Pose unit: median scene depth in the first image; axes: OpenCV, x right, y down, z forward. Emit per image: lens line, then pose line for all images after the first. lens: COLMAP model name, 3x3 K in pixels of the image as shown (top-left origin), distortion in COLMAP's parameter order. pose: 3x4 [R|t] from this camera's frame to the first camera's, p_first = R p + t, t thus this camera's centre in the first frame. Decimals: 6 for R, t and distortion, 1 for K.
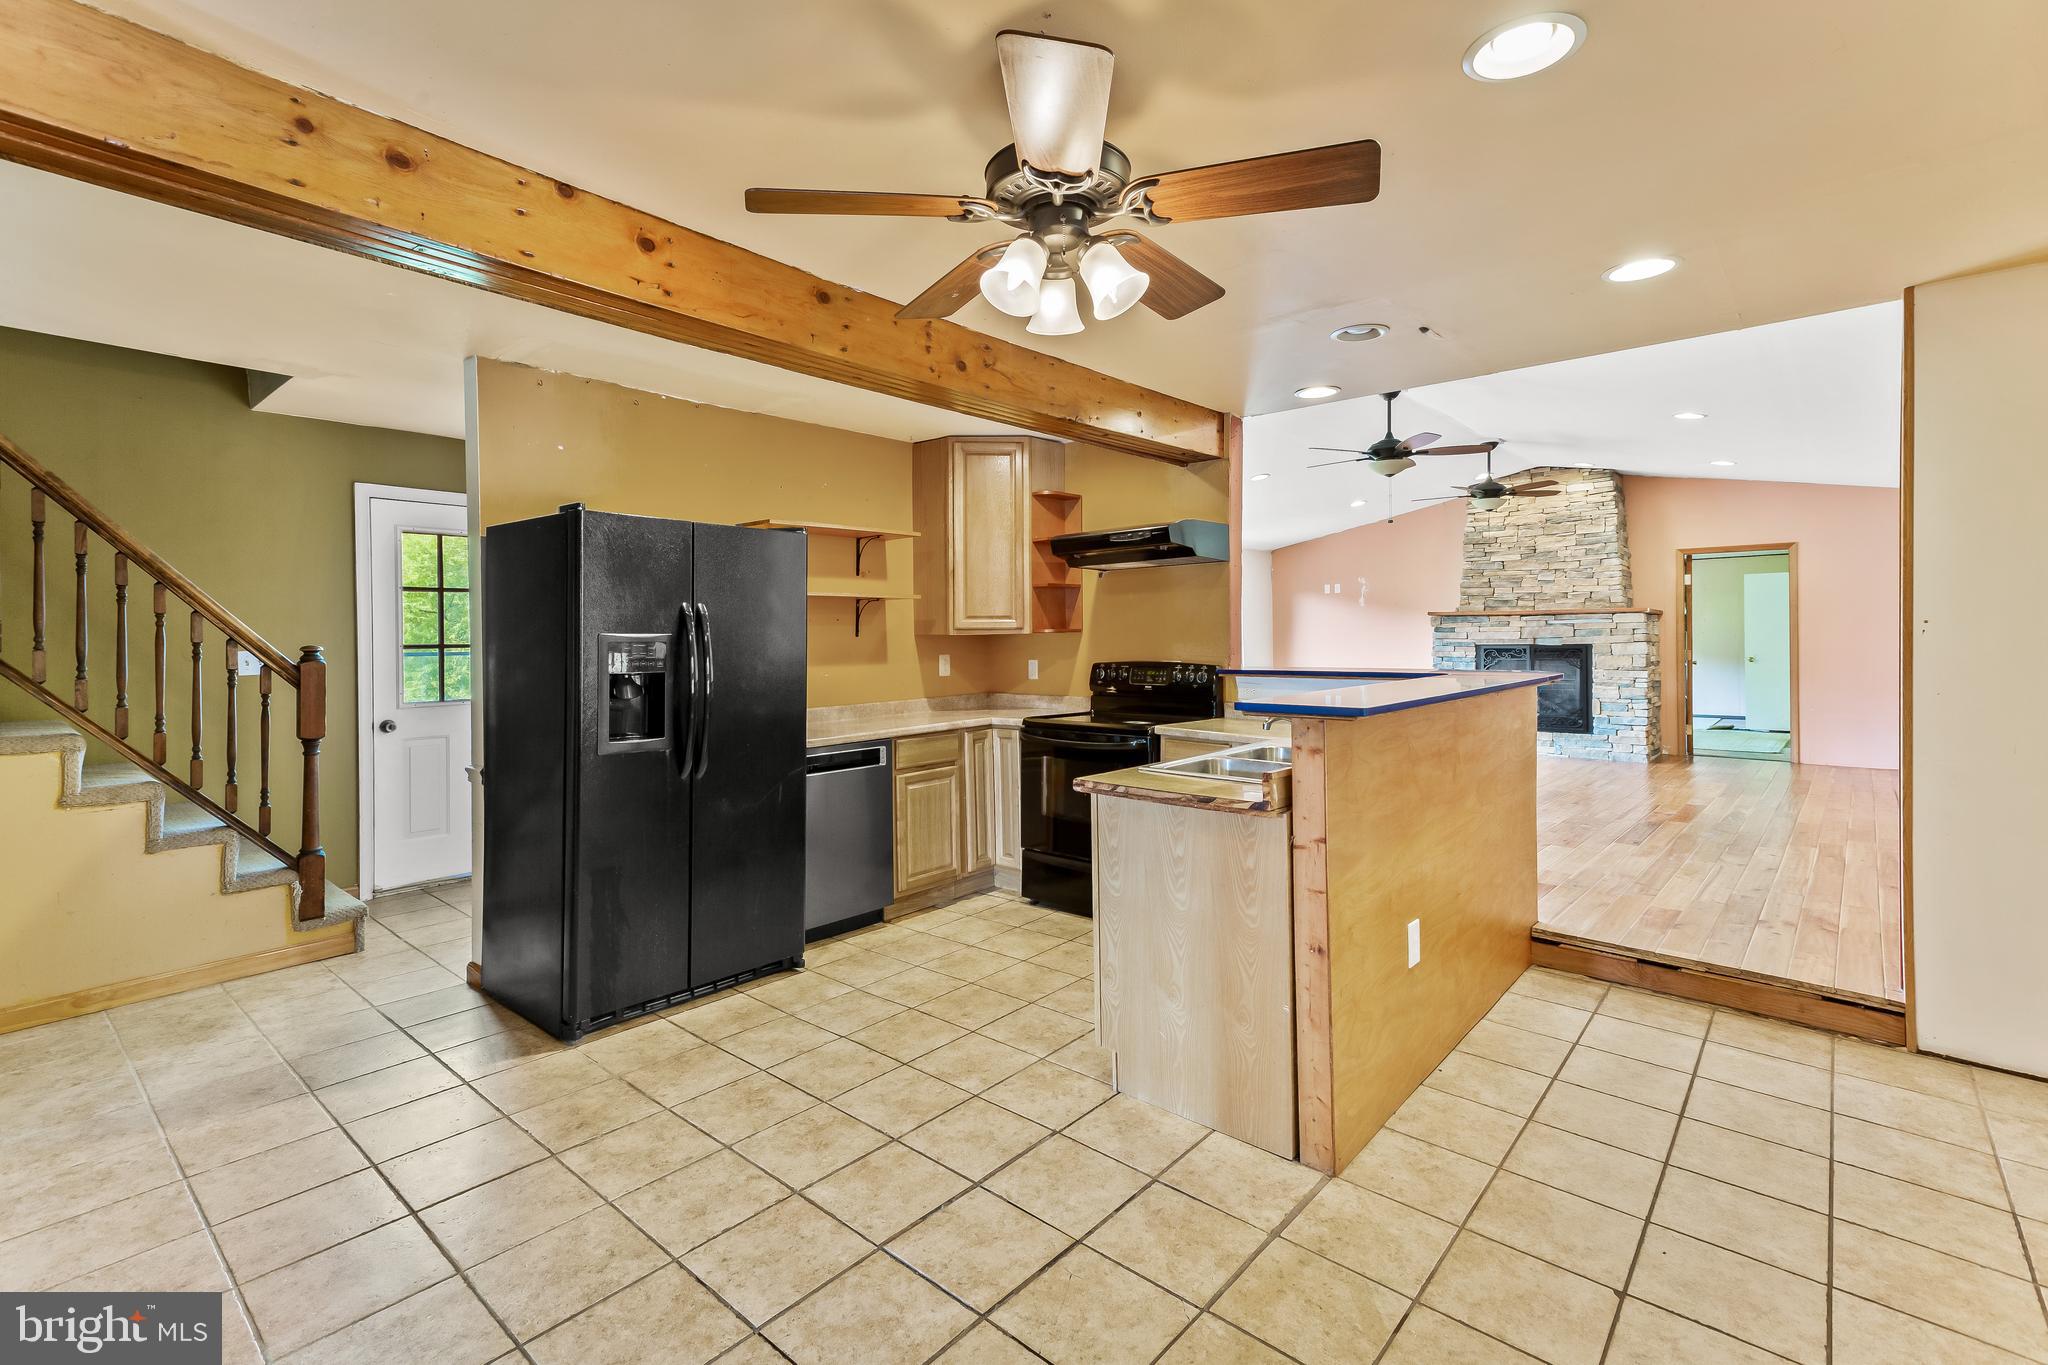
lens RADIAL K [[933.1, 0, 1027.3], [0, 933.1, 649.0], [0, 0, 1]] dist [0.027857, -0.001489]
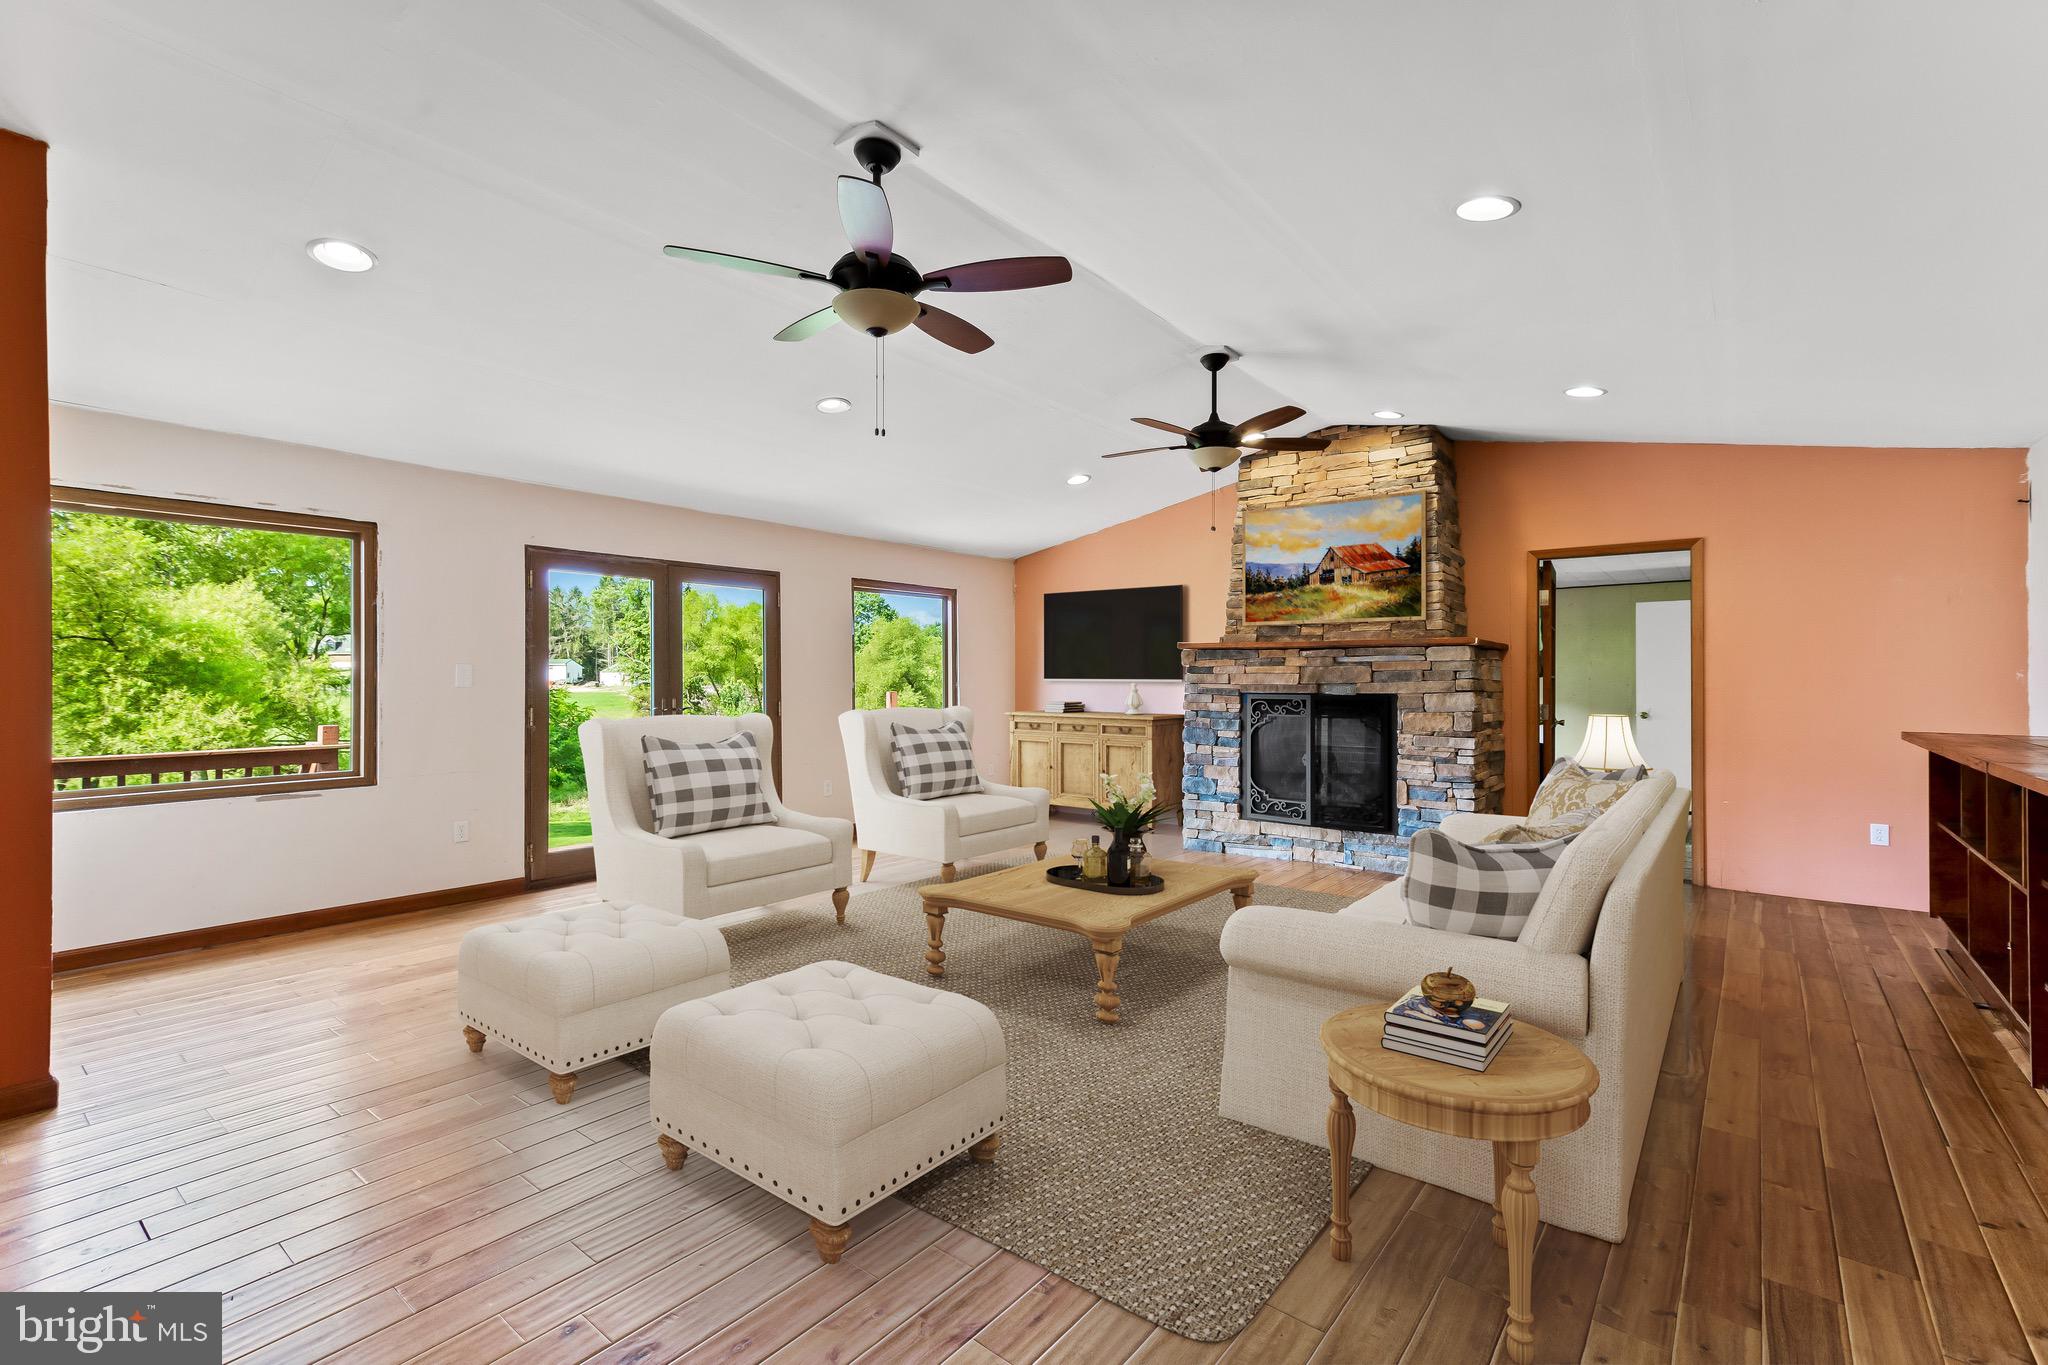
lens RADIAL K [[933.1, 0, 1033.5], [0, 933.1, 677.2], [0, 0, 1]] dist [0.027857, -0.001489]
pose [[0.997874, 0.009833, 0.064431, 0.671040], [-0.008945, 0.999861, -0.014054, -0.011723], [-0.064560, 0.013448, 0.997823, 0.819873]]
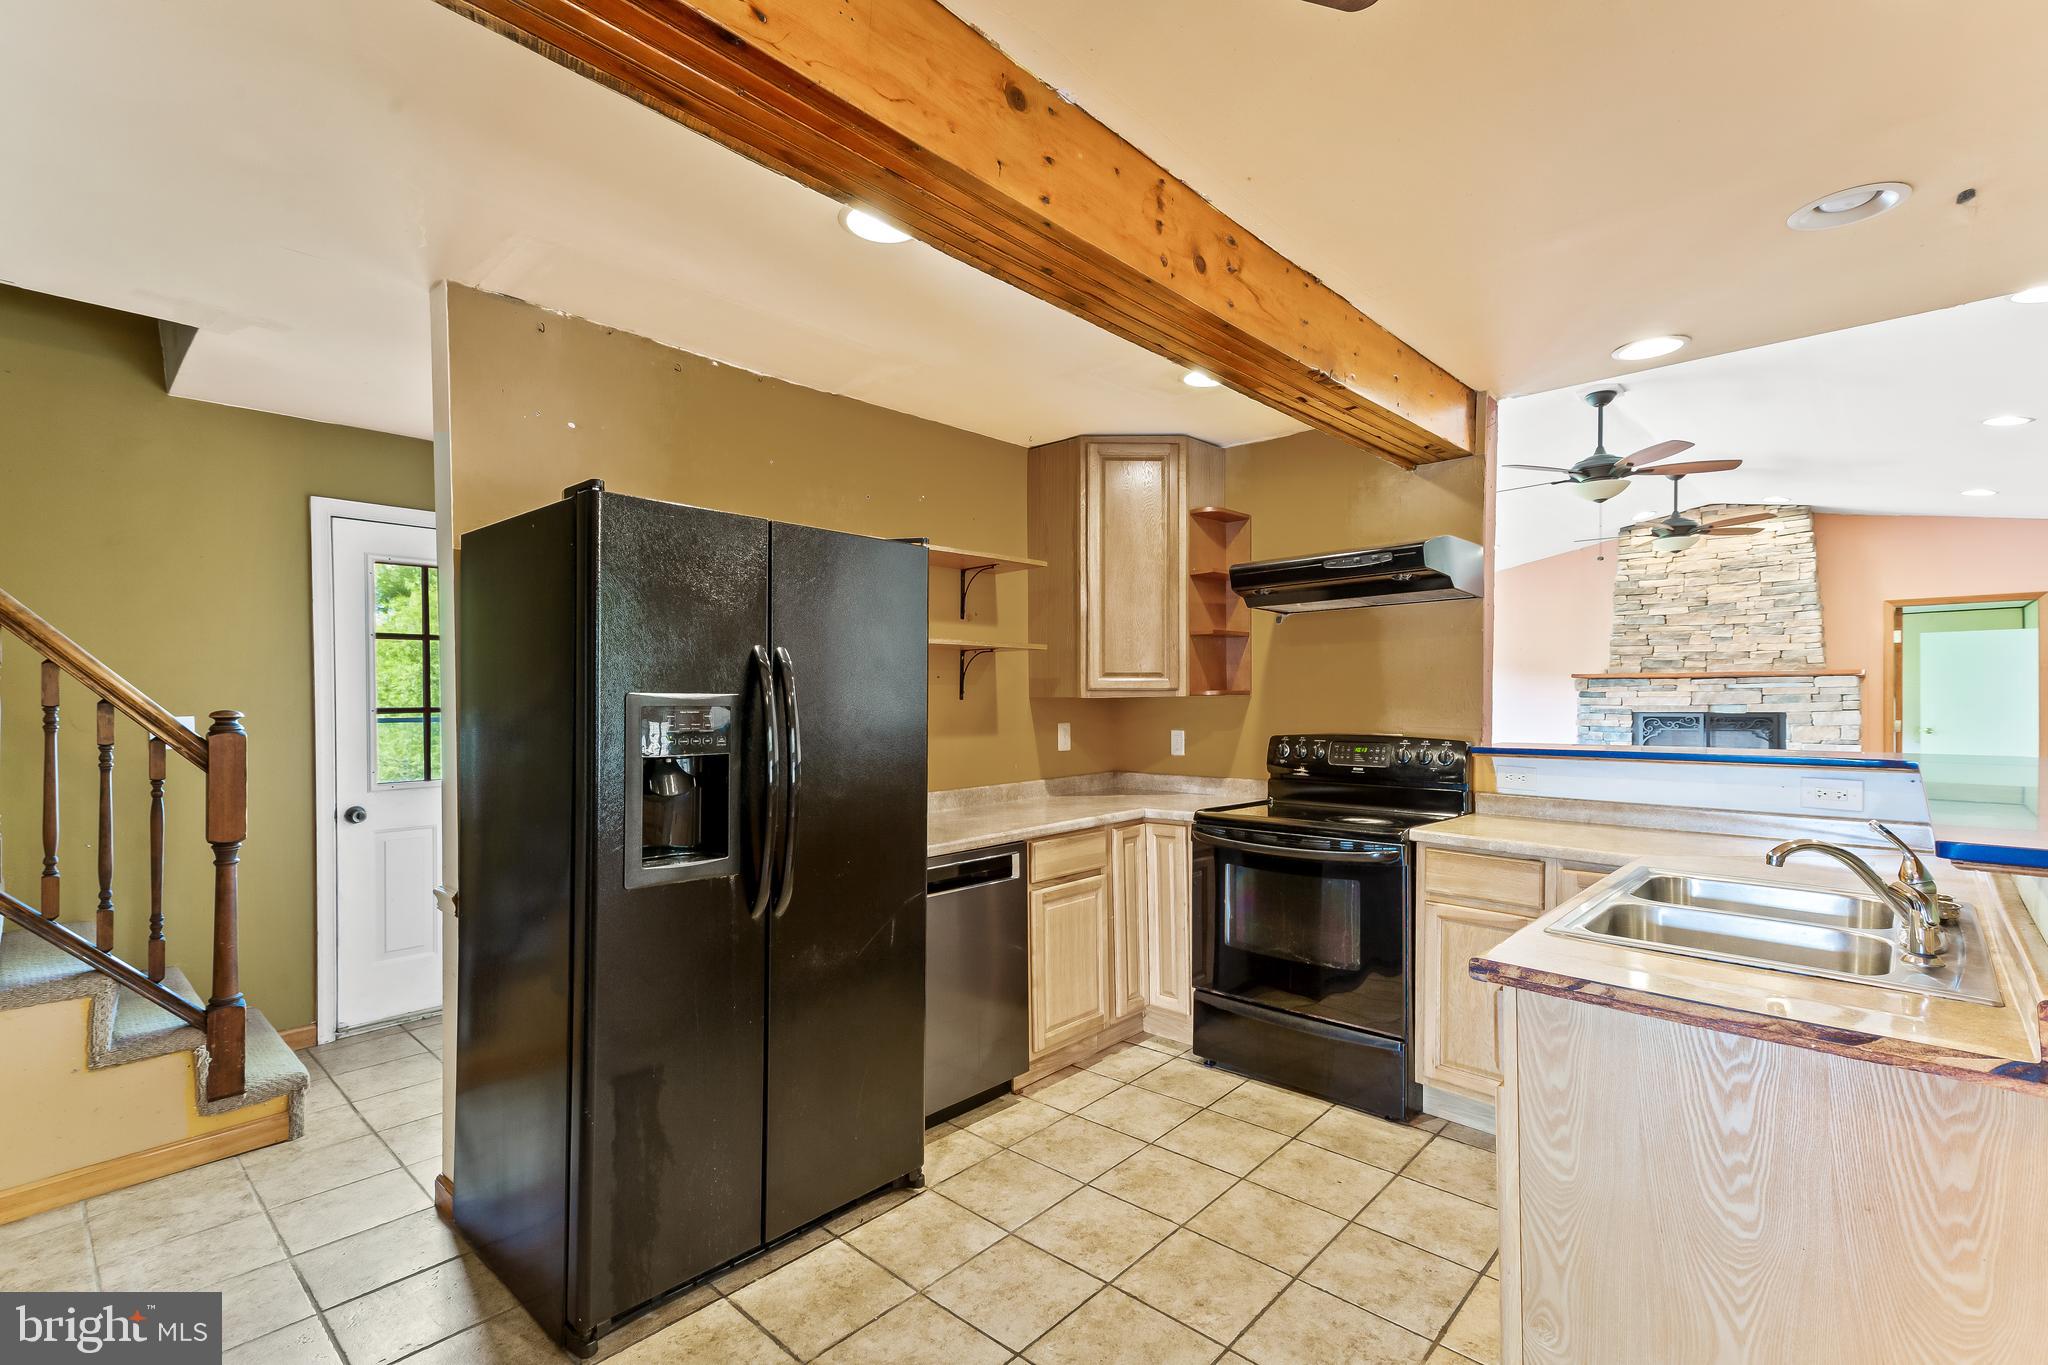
lens RADIAL K [[933.1, 0, 1021.0], [0, 933.1, 721.3], [0, 0, 1]] dist [0.027857, -0.001489]
pose [[0.999523, 0.004077, -0.030618, -0.126642], [-0.003825, 0.999958, 0.008292, -0.002996], [0.030650, -0.008171, 0.999497, 0.277998]]
